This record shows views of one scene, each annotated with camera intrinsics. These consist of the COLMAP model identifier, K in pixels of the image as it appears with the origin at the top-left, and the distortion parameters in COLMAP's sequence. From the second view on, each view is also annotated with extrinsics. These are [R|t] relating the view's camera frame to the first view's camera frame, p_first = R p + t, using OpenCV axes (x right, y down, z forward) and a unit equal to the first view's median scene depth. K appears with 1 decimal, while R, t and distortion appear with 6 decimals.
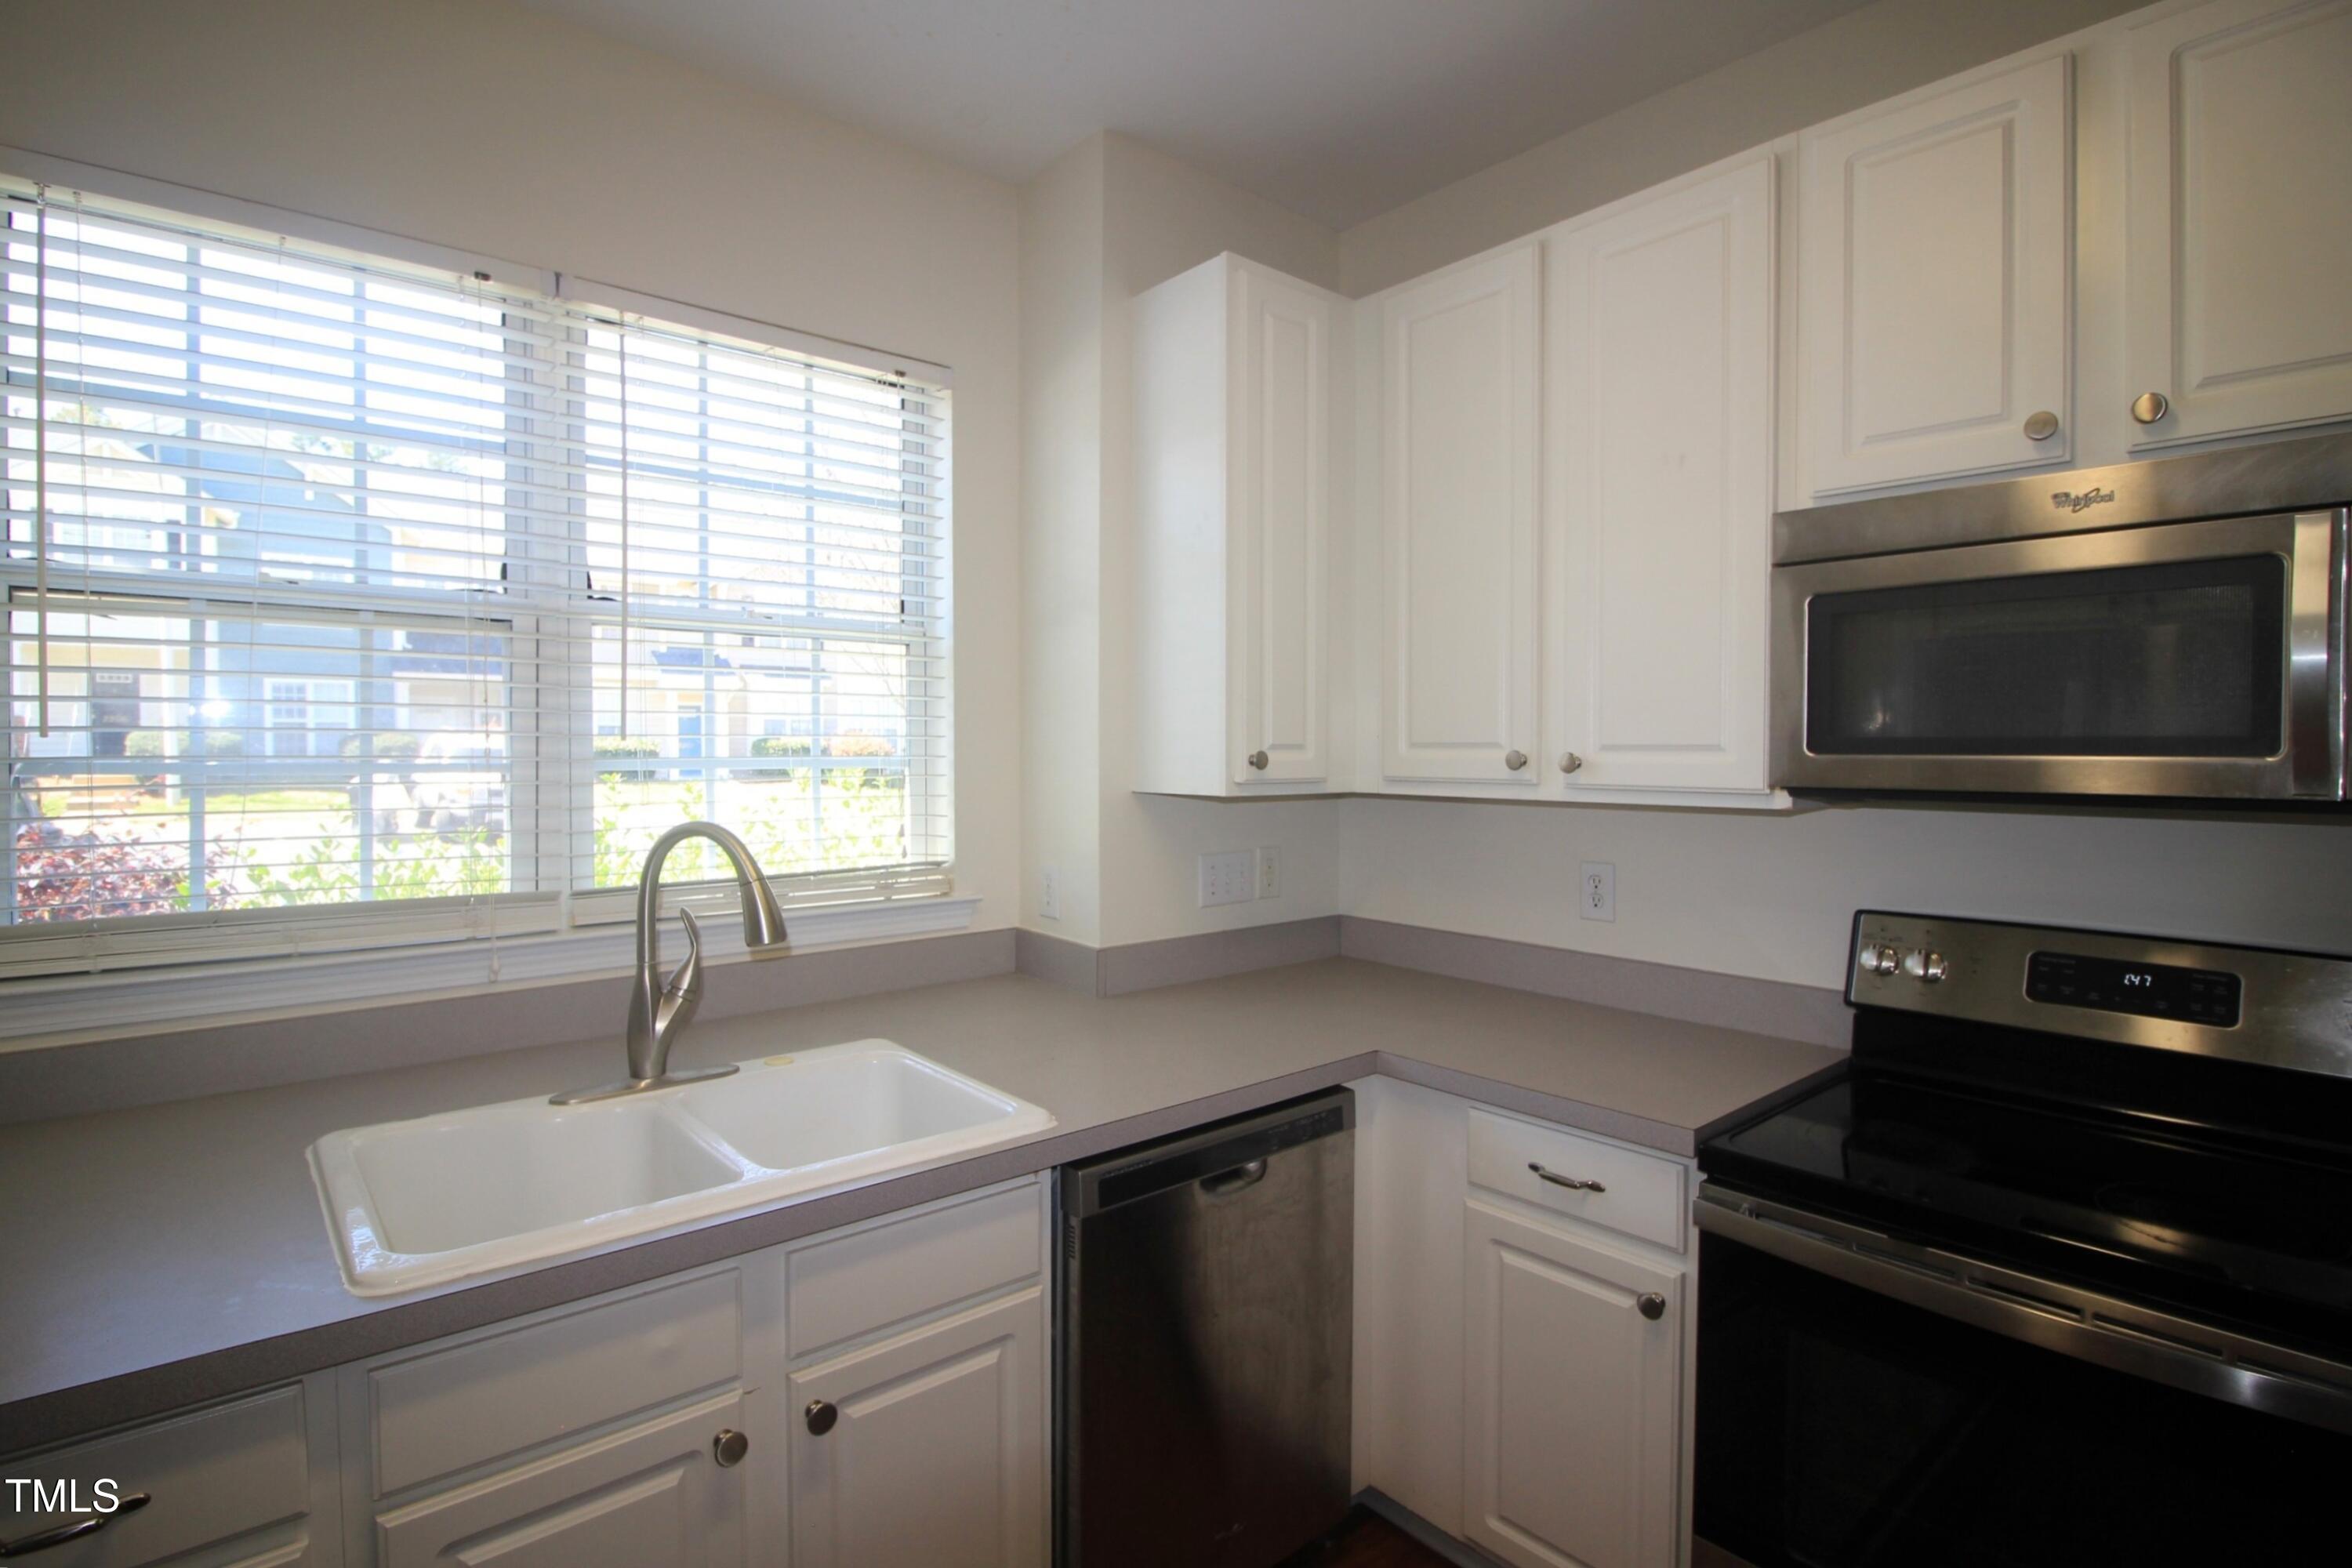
lens RADIAL K [[1165.9, 0, 1177.7], [0, 1165.9, 745.8], [0, 0, 1]] dist [-0.000463, -0.000255]
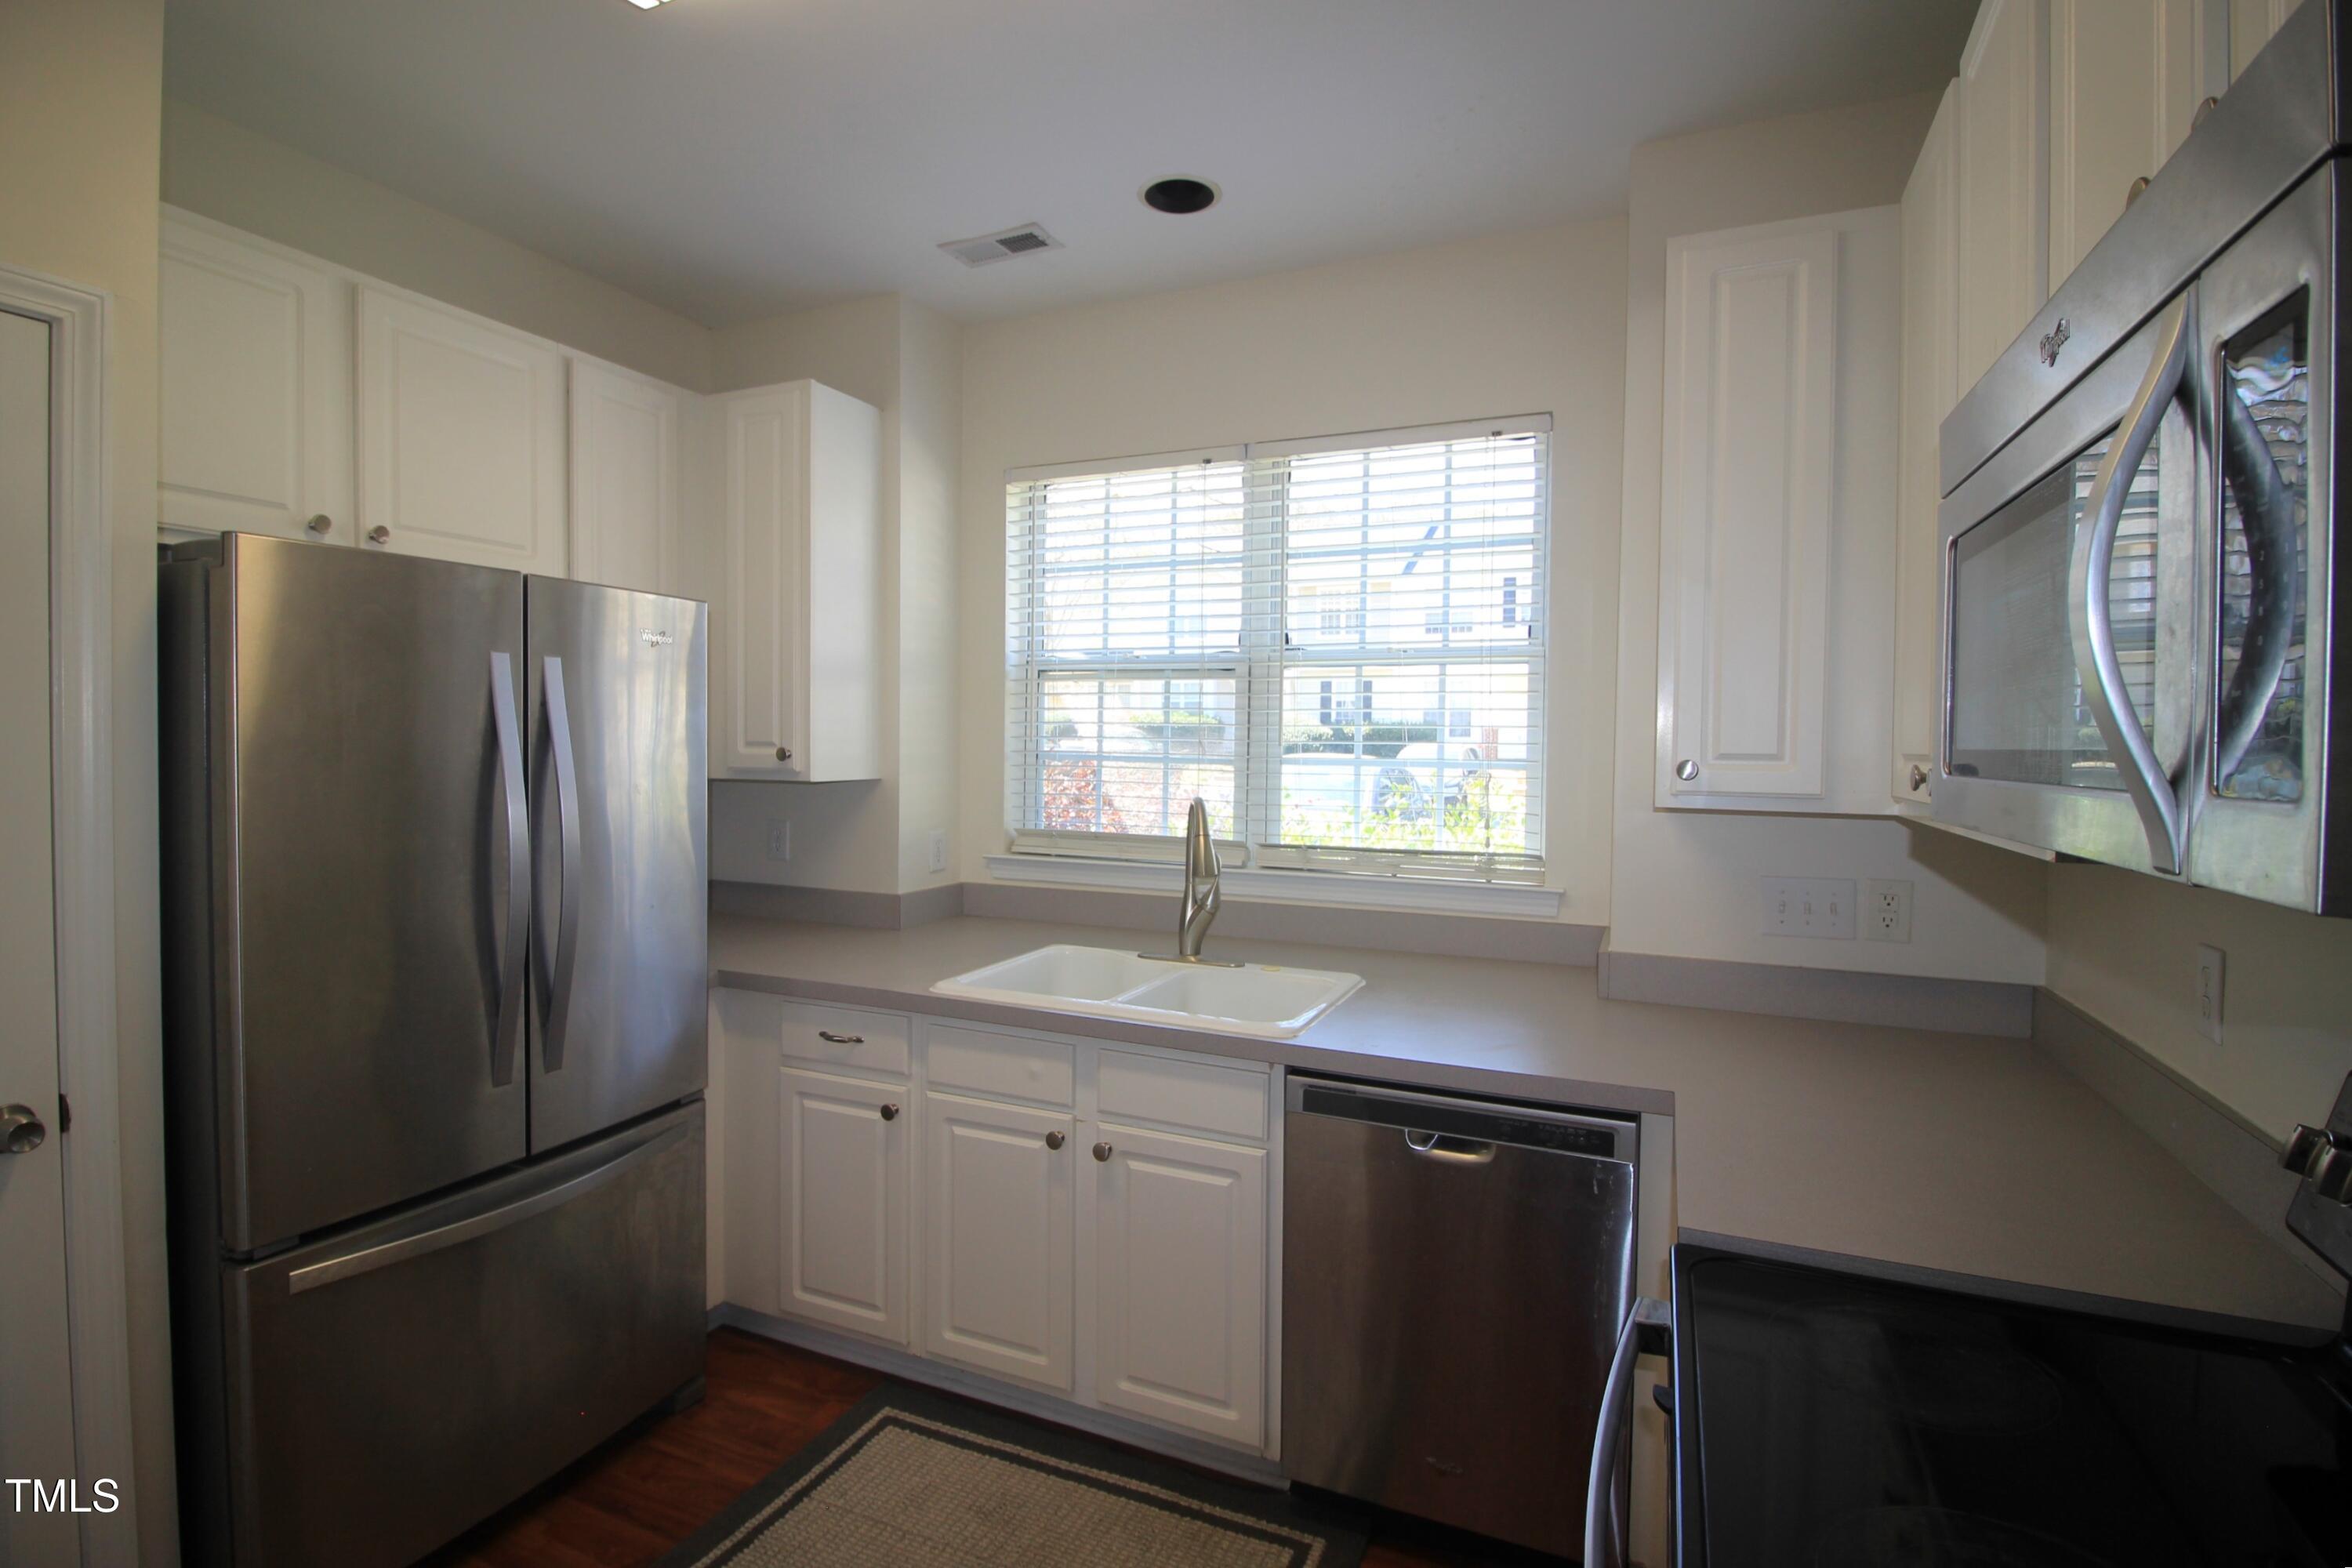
lens RADIAL K [[1096.5, 0, 1179.3], [0, 1096.5, 761.5], [0, 0, 1]] dist [0.000554, 0.000010]
pose [[0.430884, 0.019196, -0.902203, 0.750076], [-0.014537, 0.999792, 0.014329, -0.002550], [0.902290, 0.006941, 0.431074, 0.278014]]
